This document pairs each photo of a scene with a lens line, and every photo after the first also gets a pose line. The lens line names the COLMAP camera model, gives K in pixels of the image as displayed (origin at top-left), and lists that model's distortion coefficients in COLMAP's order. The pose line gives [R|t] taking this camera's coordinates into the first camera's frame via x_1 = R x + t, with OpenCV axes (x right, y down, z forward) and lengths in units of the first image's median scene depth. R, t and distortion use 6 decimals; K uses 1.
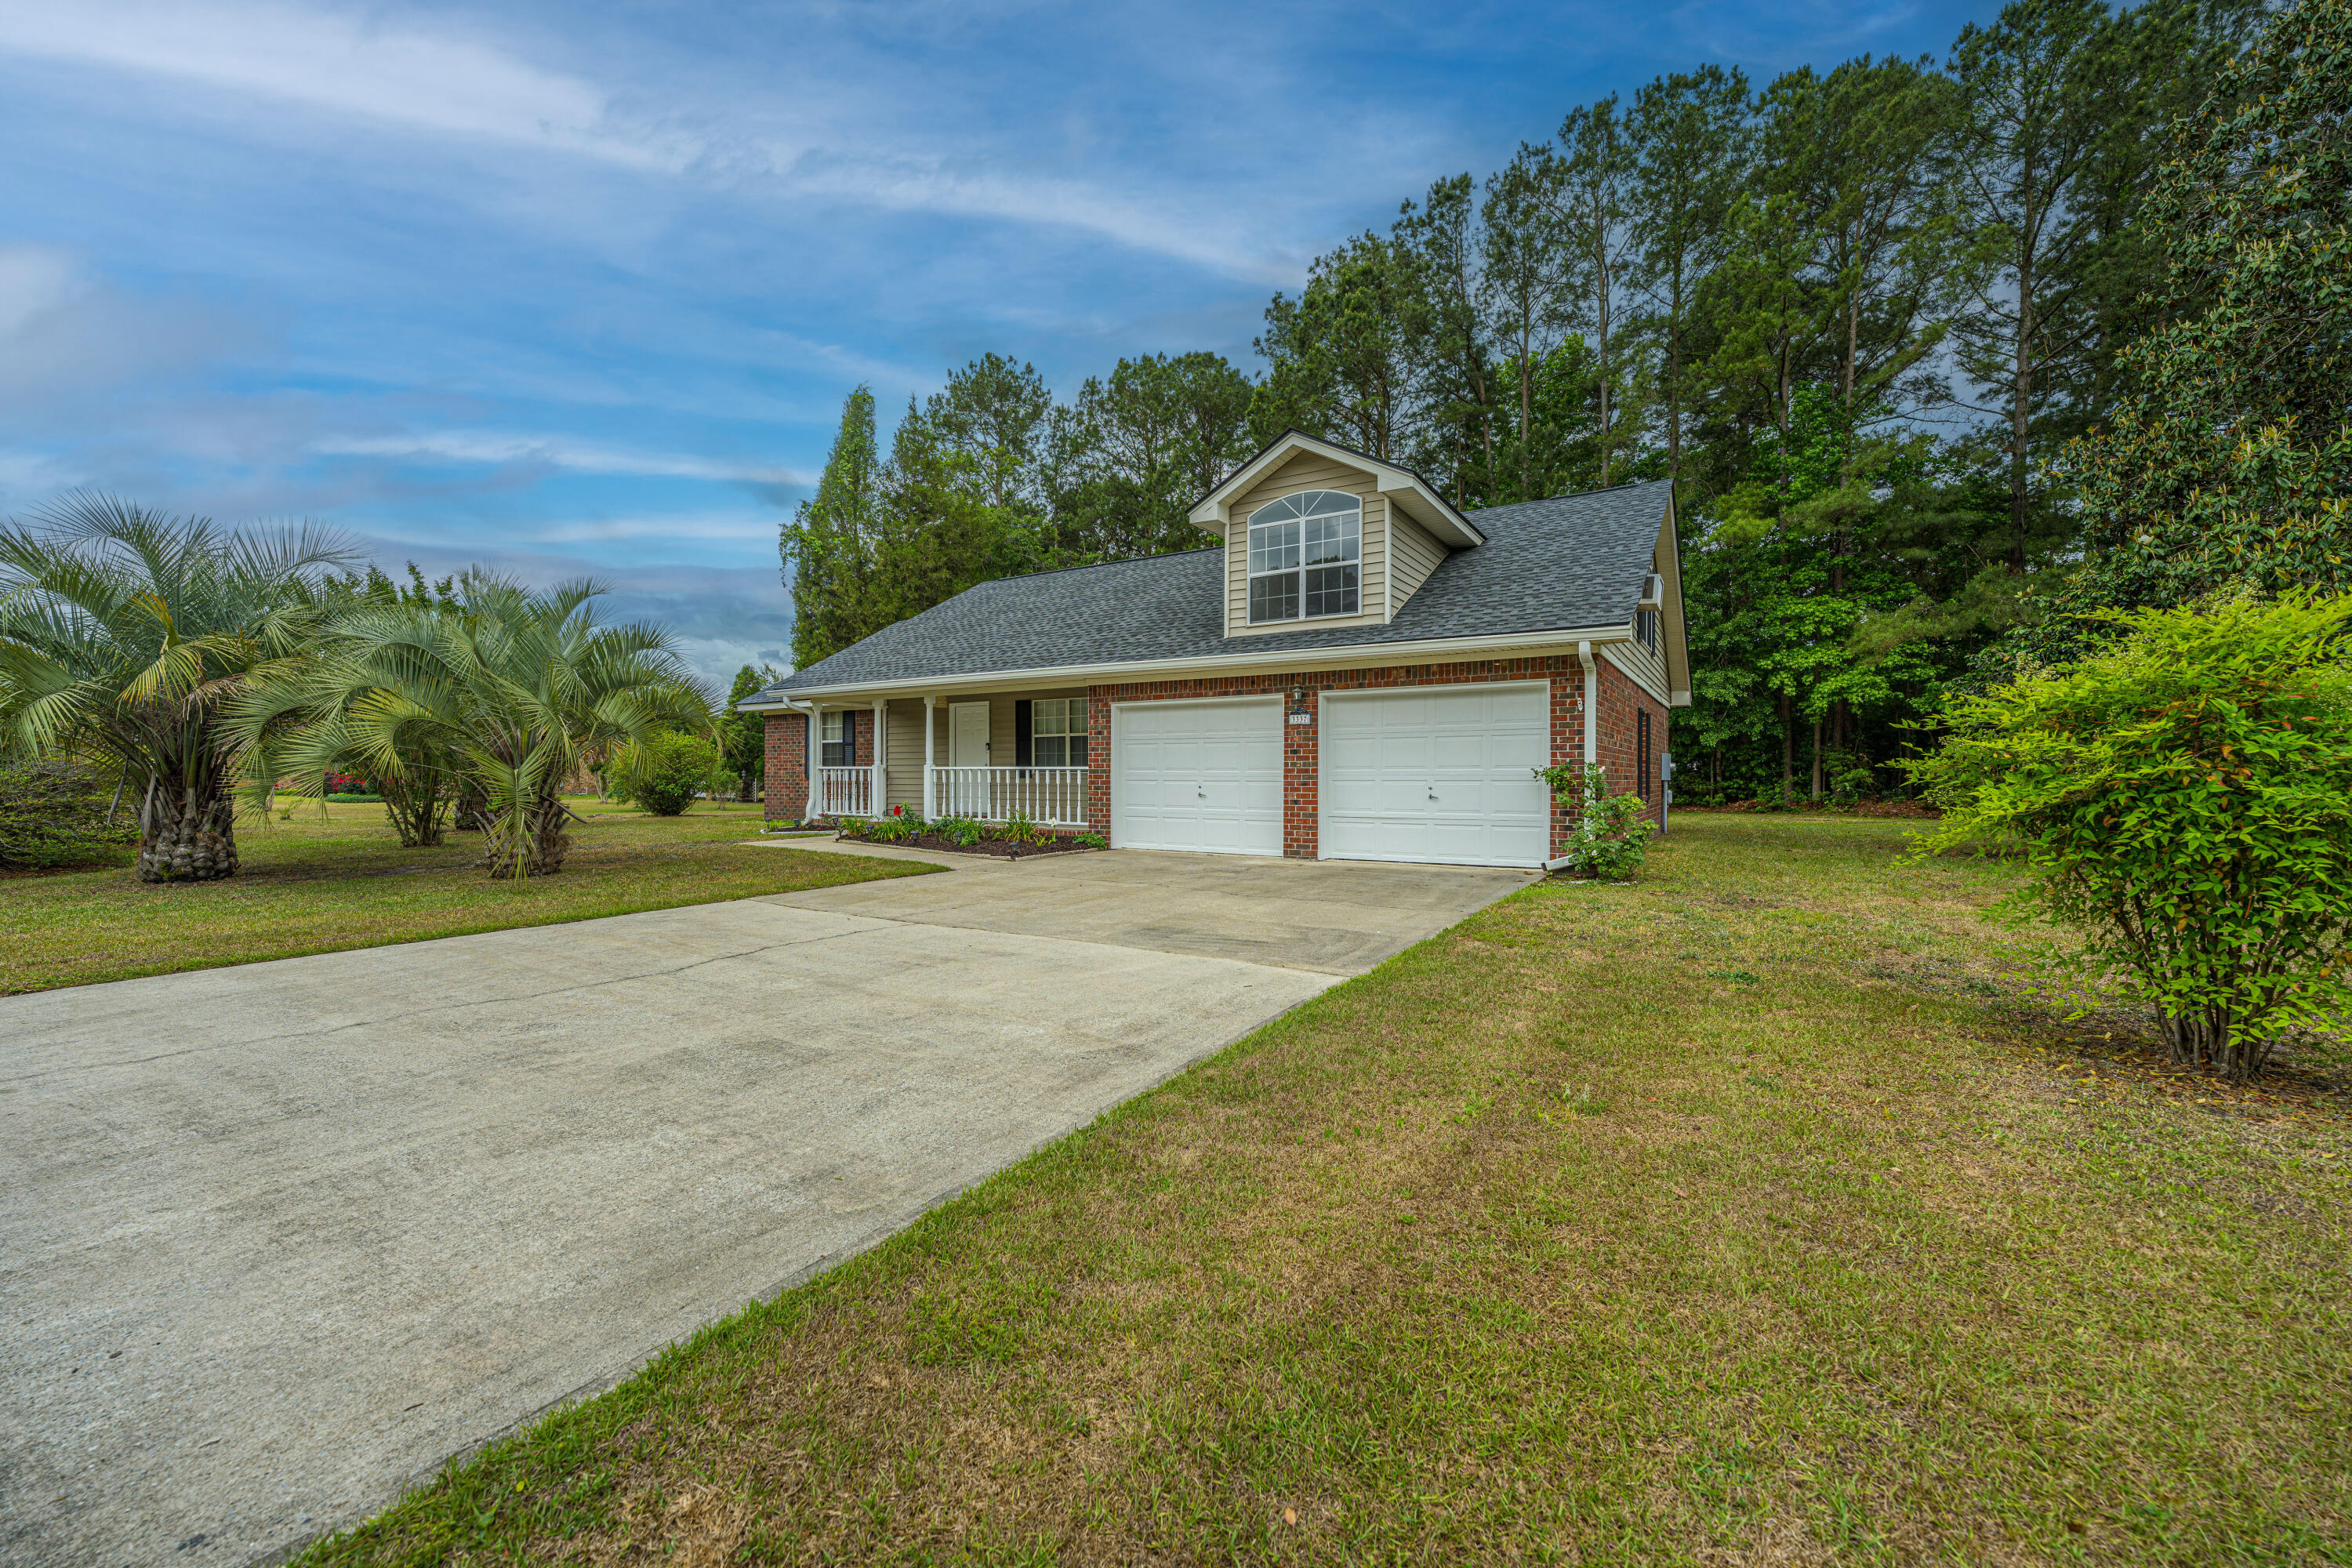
lens RADIAL K [[957.6, 0, 1179.3], [0, 957.6, 778.5], [0, 0, 1]] dist [0.000025, 0.000954]
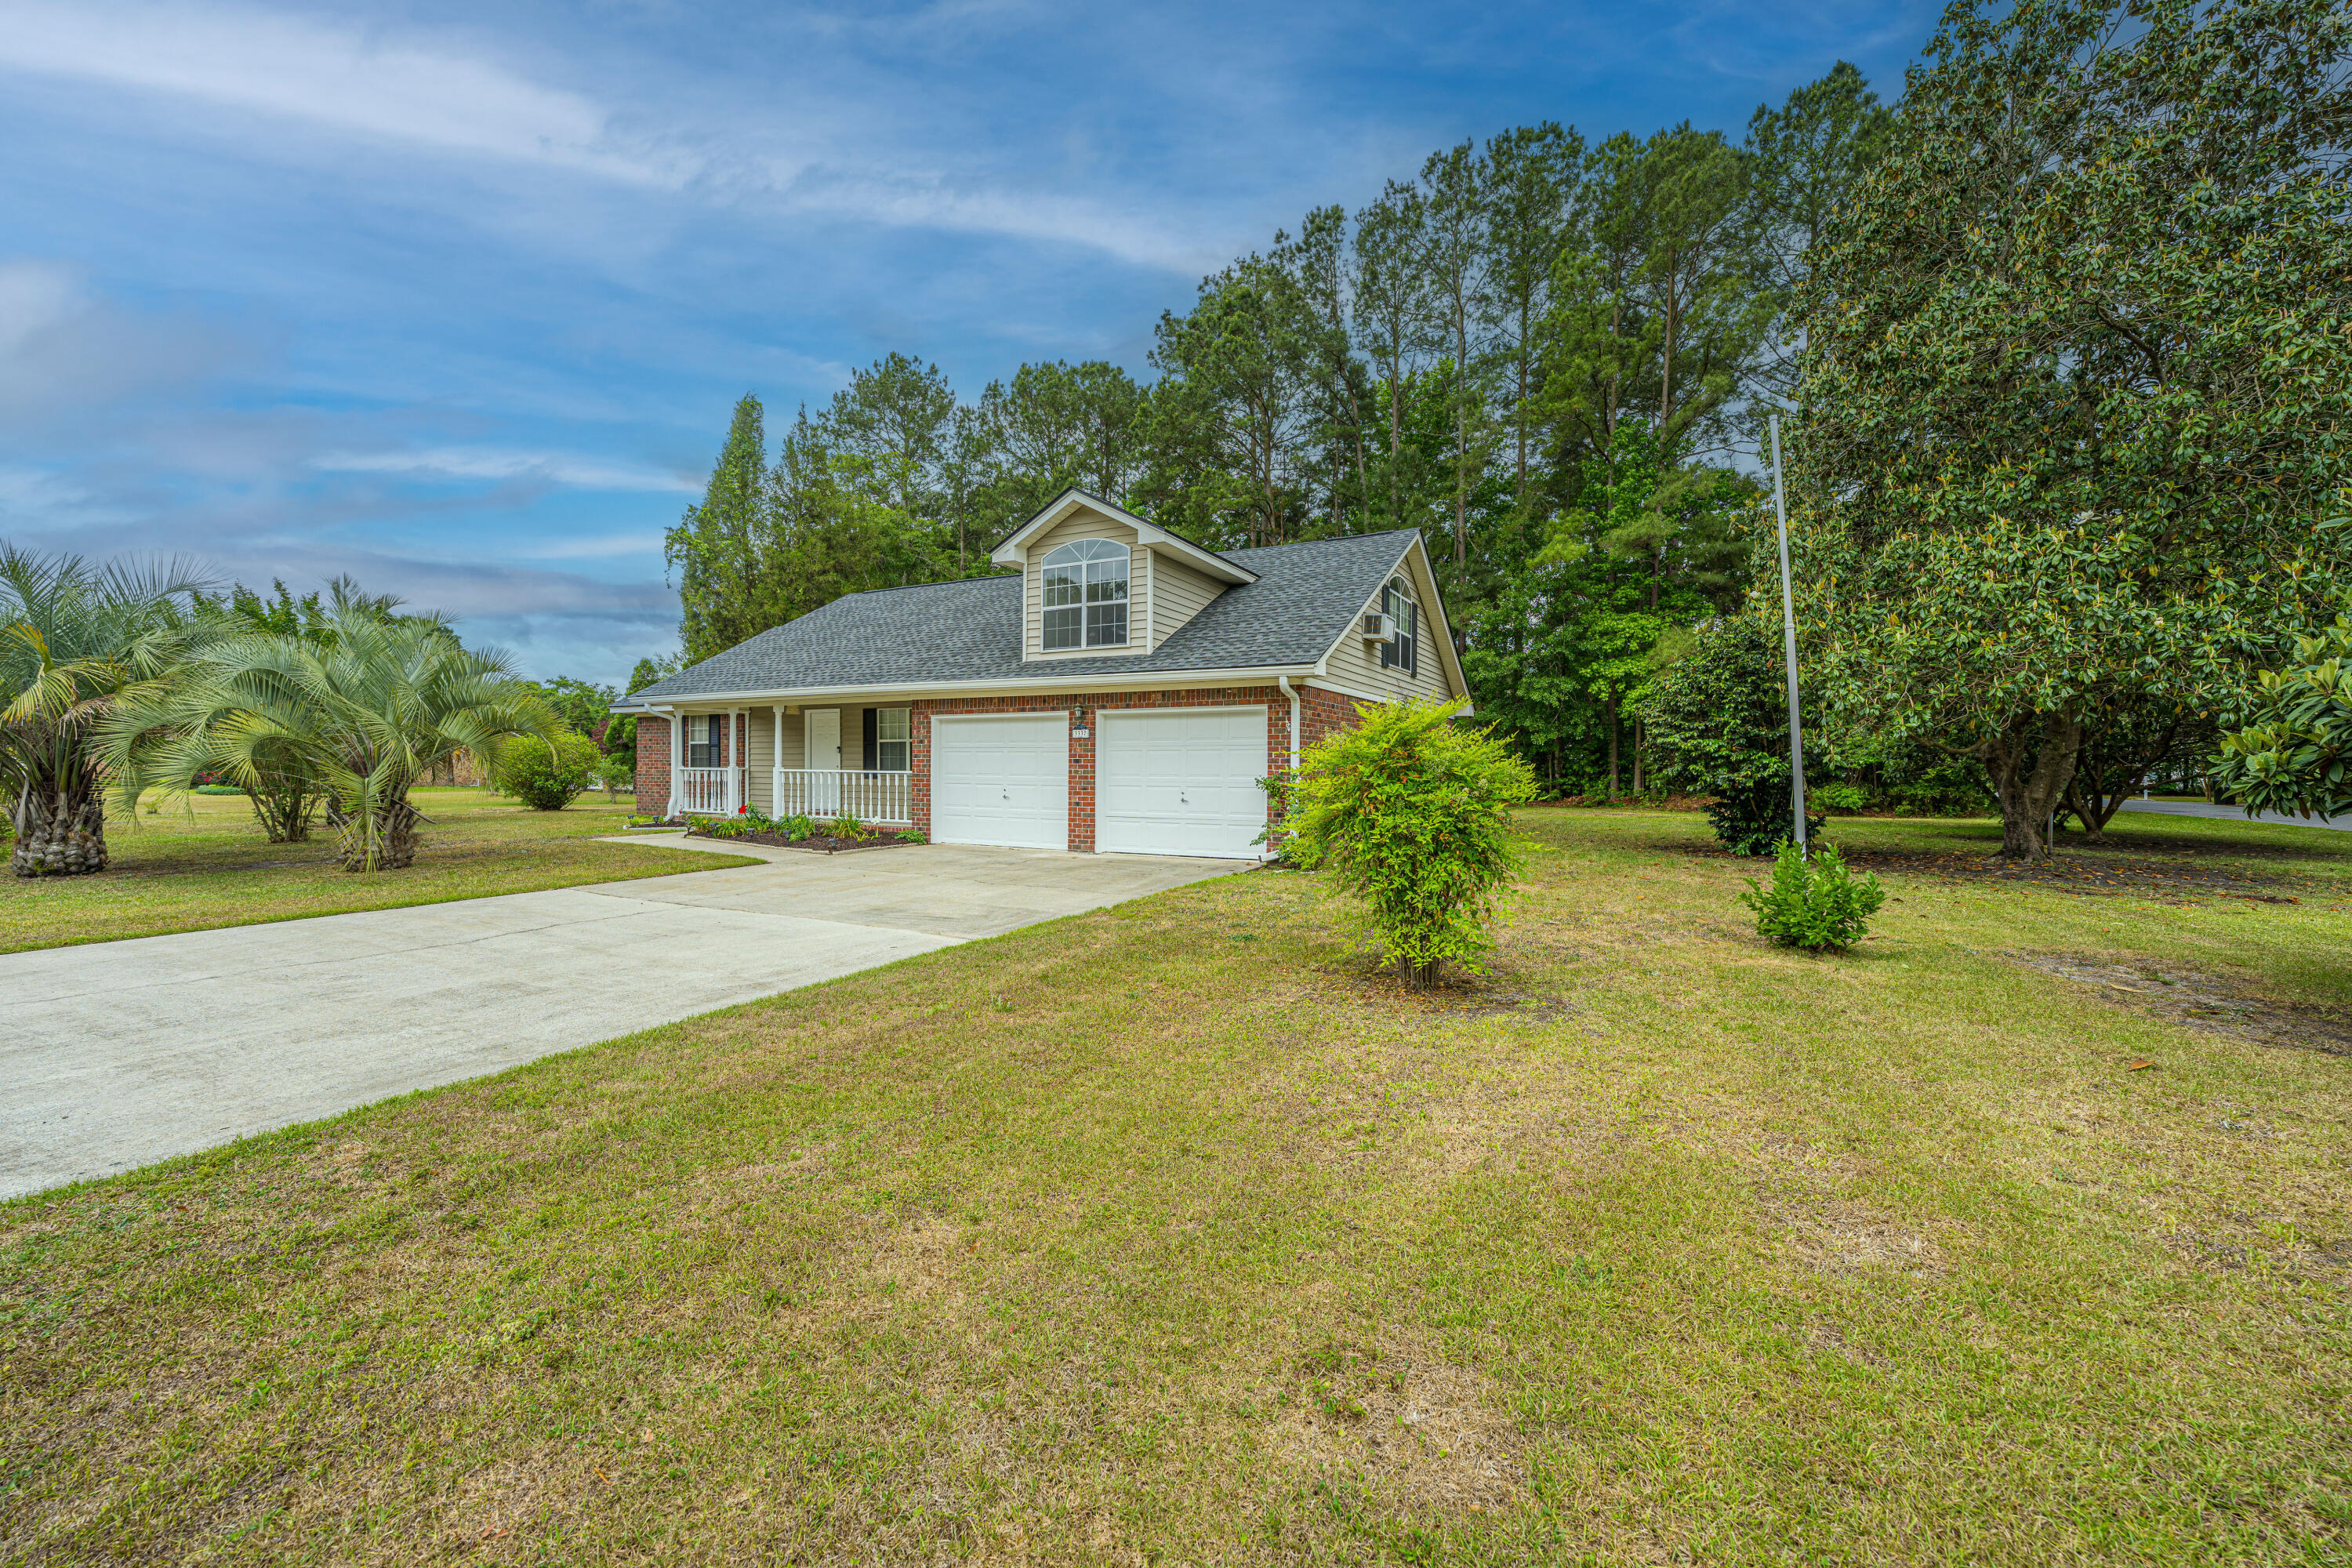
lens RADIAL K [[957.6, 0, 1182.1], [0, 957.6, 776.1], [0, 0, 1]] dist [0.000025, 0.000954]
pose [[0.997502, 0.003051, 0.070573, 0.077235], [-0.003652, 0.999958, 0.008390, -0.009202], [-0.070545, -0.008627, 0.997471, -0.083485]]
